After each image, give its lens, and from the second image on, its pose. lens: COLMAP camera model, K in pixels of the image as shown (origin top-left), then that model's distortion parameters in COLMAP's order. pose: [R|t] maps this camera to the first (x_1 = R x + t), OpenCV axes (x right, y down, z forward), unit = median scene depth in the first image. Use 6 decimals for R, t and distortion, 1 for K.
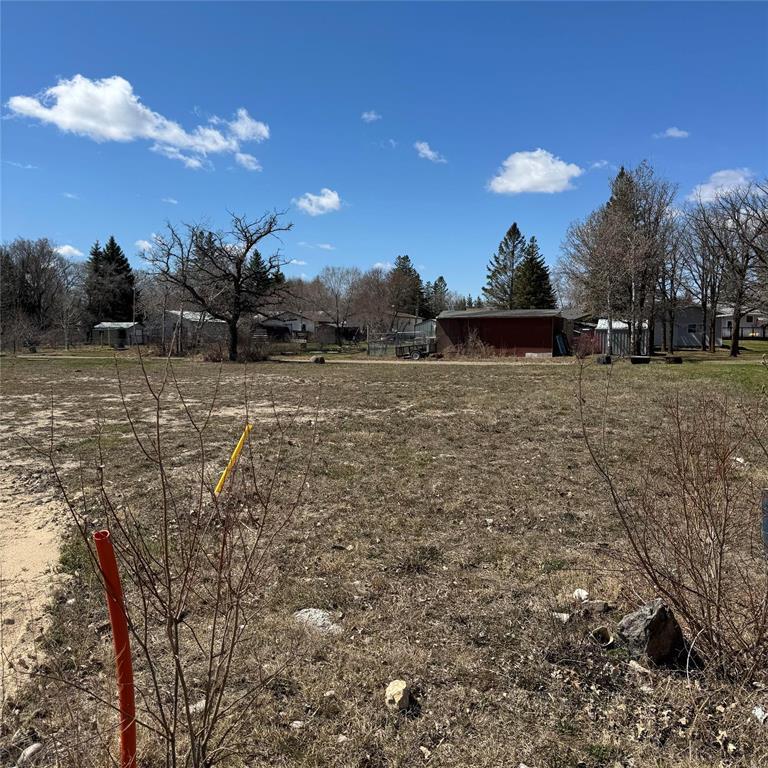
lens RADIAL K [[698.3, 0, 385.6], [0, 698.3, 385.1], [0, 0, 1]] dist [0.084528, -0.151635]
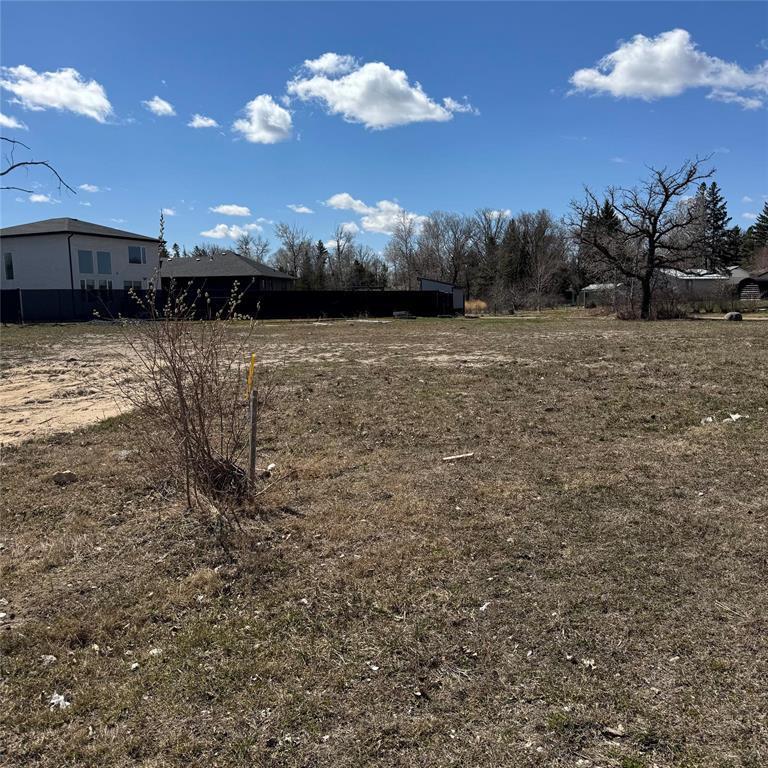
lens RADIAL K [[698.3, 0, 402.7], [0, 698.3, 400.2], [0, 0, 1]] dist [0.084528, -0.151635]
pose [[0.758458, 0.068808, -0.648079, 0.114164], [-0.019726, 0.996379, 0.082703, 0.002614], [0.651423, -0.049943, 0.757069, 0.013514]]
